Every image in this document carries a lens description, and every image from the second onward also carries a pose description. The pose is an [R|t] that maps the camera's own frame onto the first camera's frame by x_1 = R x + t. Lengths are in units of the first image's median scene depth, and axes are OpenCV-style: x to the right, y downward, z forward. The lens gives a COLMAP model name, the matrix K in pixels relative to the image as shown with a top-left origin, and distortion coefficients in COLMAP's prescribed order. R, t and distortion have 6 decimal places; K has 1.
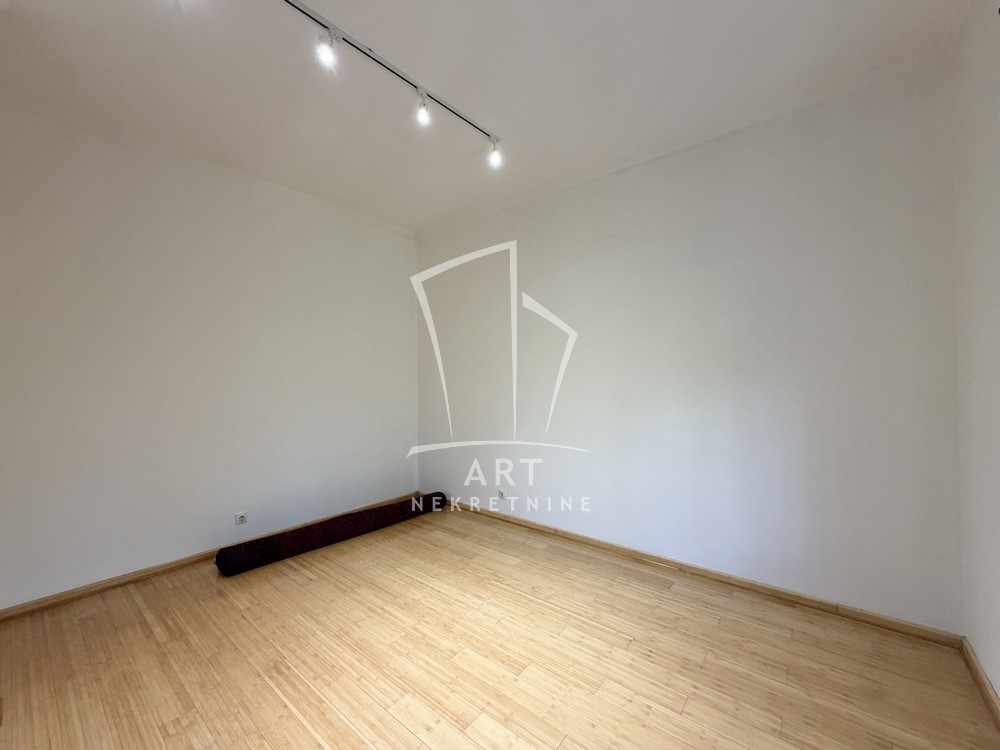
lens RADIAL K [[399.0, 0, 496.1], [0, 399.0, 376.4], [0, 0, 1]] dist [-0.000459, 0.000079]
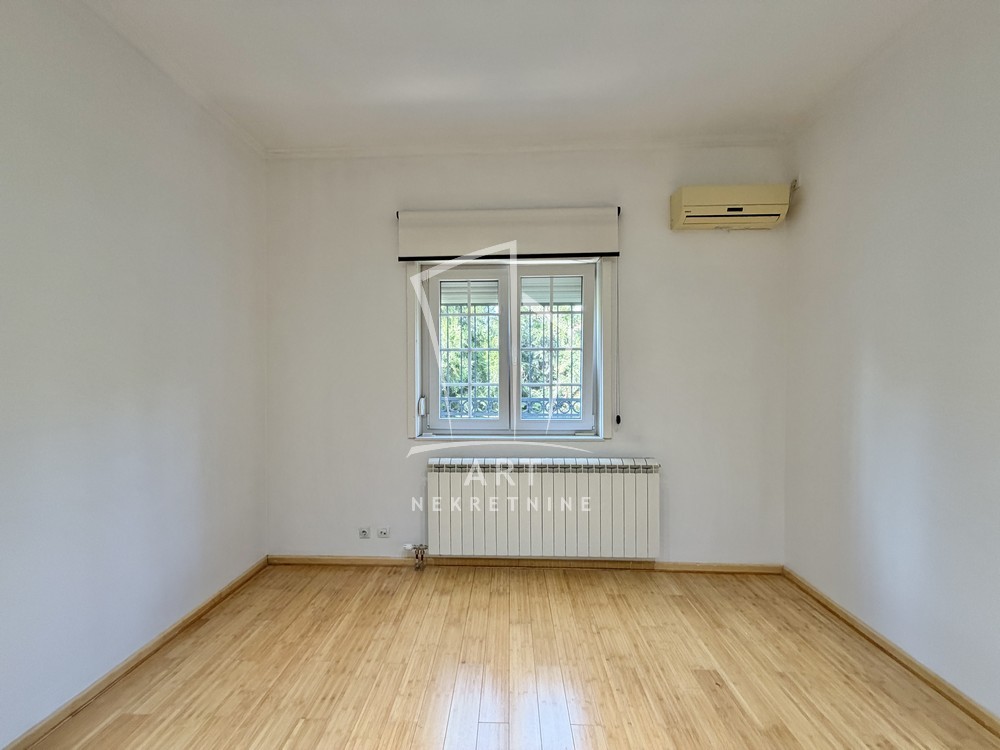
lens RADIAL K [[399.0, 0, 496.1], [0, 399.0, 376.4], [0, 0, 1]] dist [-0.000459, 0.000079]
pose [[-0.604031, 0.006360, 0.796936, -0.502934], [0.000631, 0.999972, -0.007502, -0.000809], [-0.796961, -0.004029, -0.604017, 1.166729]]
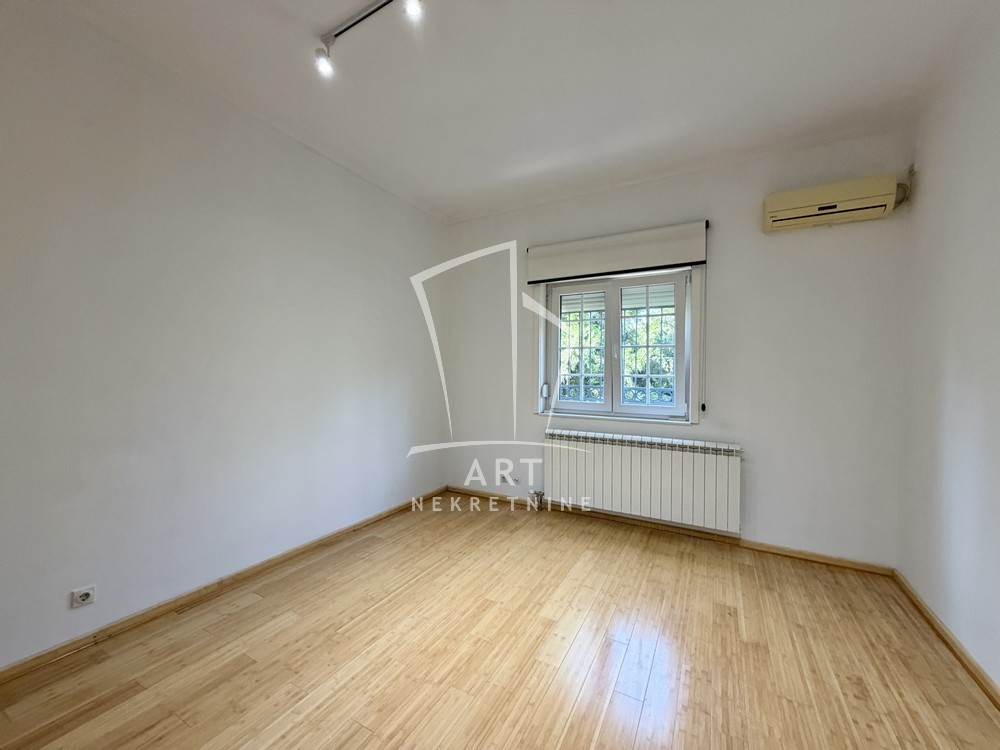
lens RADIAL K [[399.0, 0, 496.1], [0, 399.0, 376.4], [0, 0, 1]] dist [-0.000459, 0.000079]
pose [[-0.178527, -0.010140, 0.983883, -1.044040], [-0.015222, 0.999856, 0.007543, 0.016160], [-0.983817, -0.013630, -0.178656, 1.086791]]
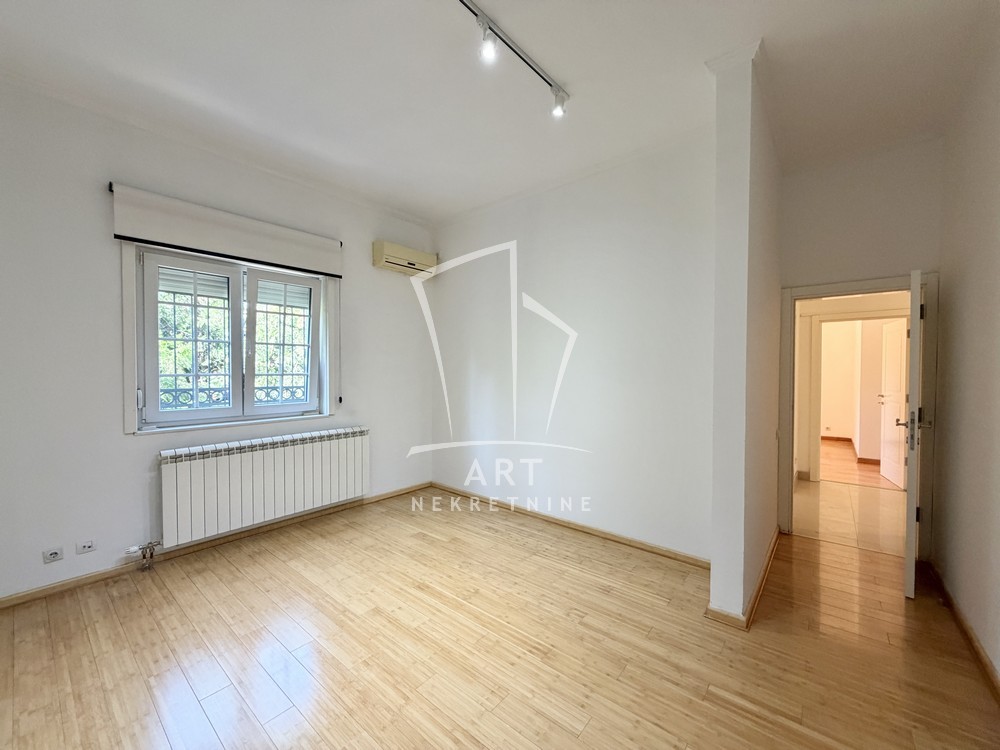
lens RADIAL K [[399.0, 0, 496.1], [0, 399.0, 376.4], [0, 0, 1]] dist [-0.000459, 0.000079]
pose [[-0.999951, 0.003868, 0.009151, -0.402296], [0.003977, 0.999920, 0.012004, 0.009595], [-0.009104, 0.012040, -0.999886, 1.828593]]
